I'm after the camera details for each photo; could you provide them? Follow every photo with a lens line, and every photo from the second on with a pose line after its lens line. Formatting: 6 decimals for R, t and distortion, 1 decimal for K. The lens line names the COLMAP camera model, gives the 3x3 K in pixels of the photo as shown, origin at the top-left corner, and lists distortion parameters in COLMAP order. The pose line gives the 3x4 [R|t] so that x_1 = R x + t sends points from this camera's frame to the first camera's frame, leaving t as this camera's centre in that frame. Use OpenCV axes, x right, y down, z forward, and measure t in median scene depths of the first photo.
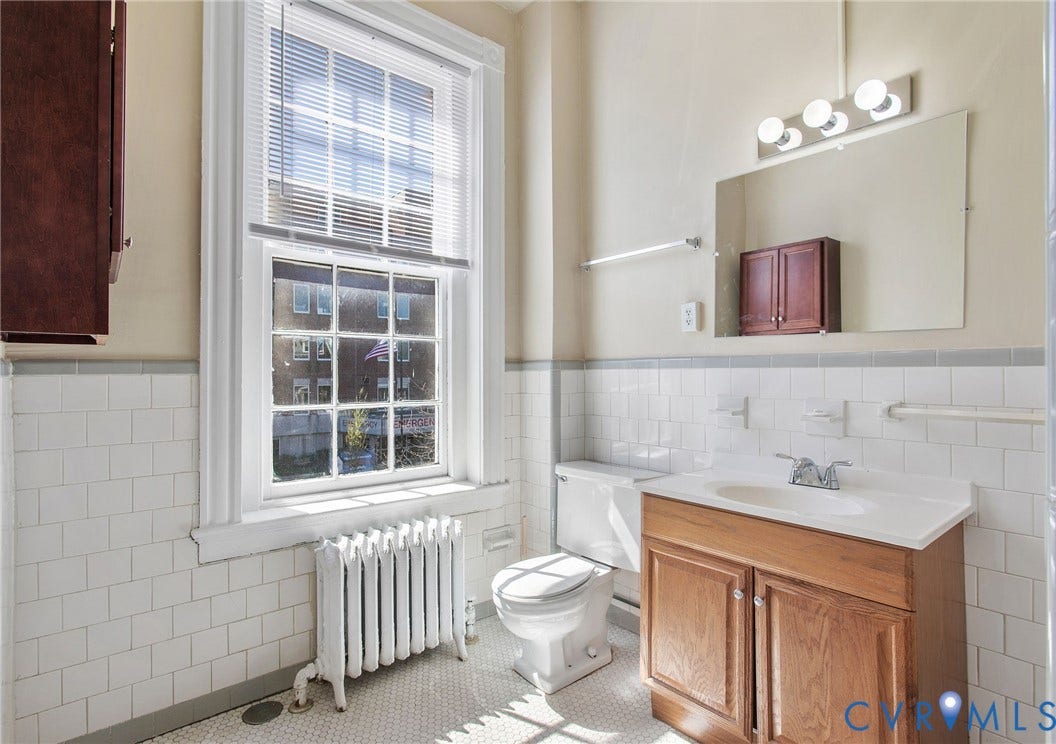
lens RADIAL K [[532.4, 0, 528.0], [0, 532.4, 372.0], [0, 0, 1]] dist [0.000492, 0.000042]
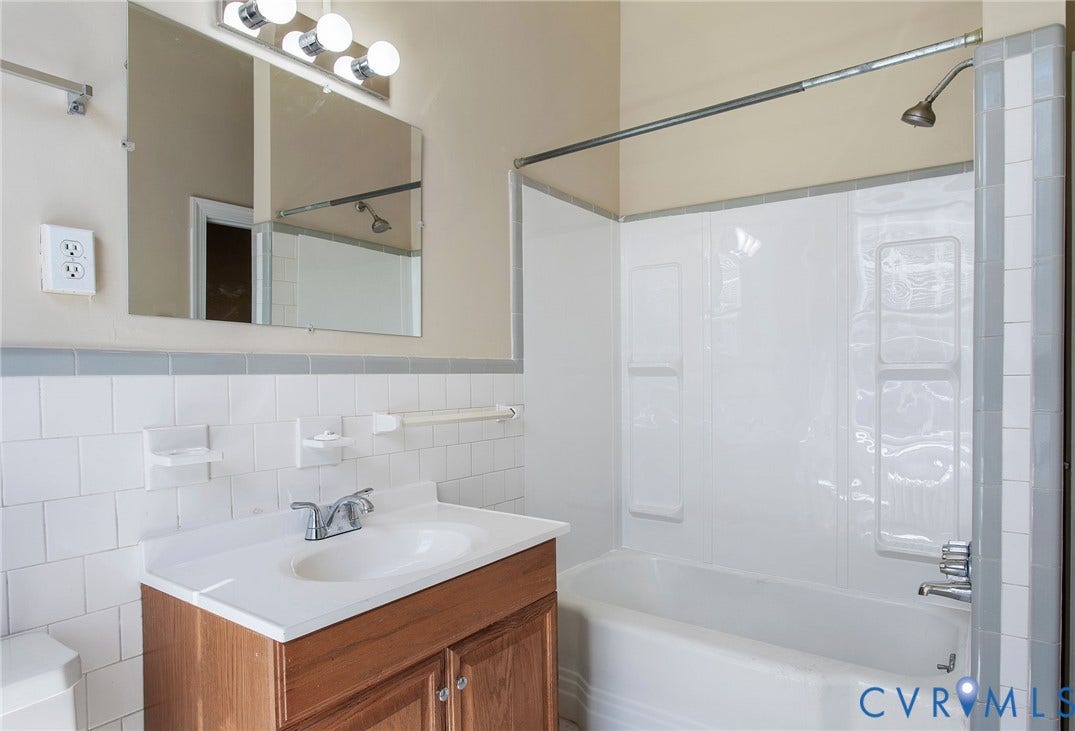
lens RADIAL K [[627.5, 0, 538.0], [0, 627.5, 385.6], [0, 0, 1]] dist [-0.001235, -0.000020]
pose [[-0.260793, -0.017170, 0.965242, -0.411090], [0.006274, 0.999791, 0.019479, -0.008407], [-0.965374, 0.011136, -0.260630, 1.030604]]
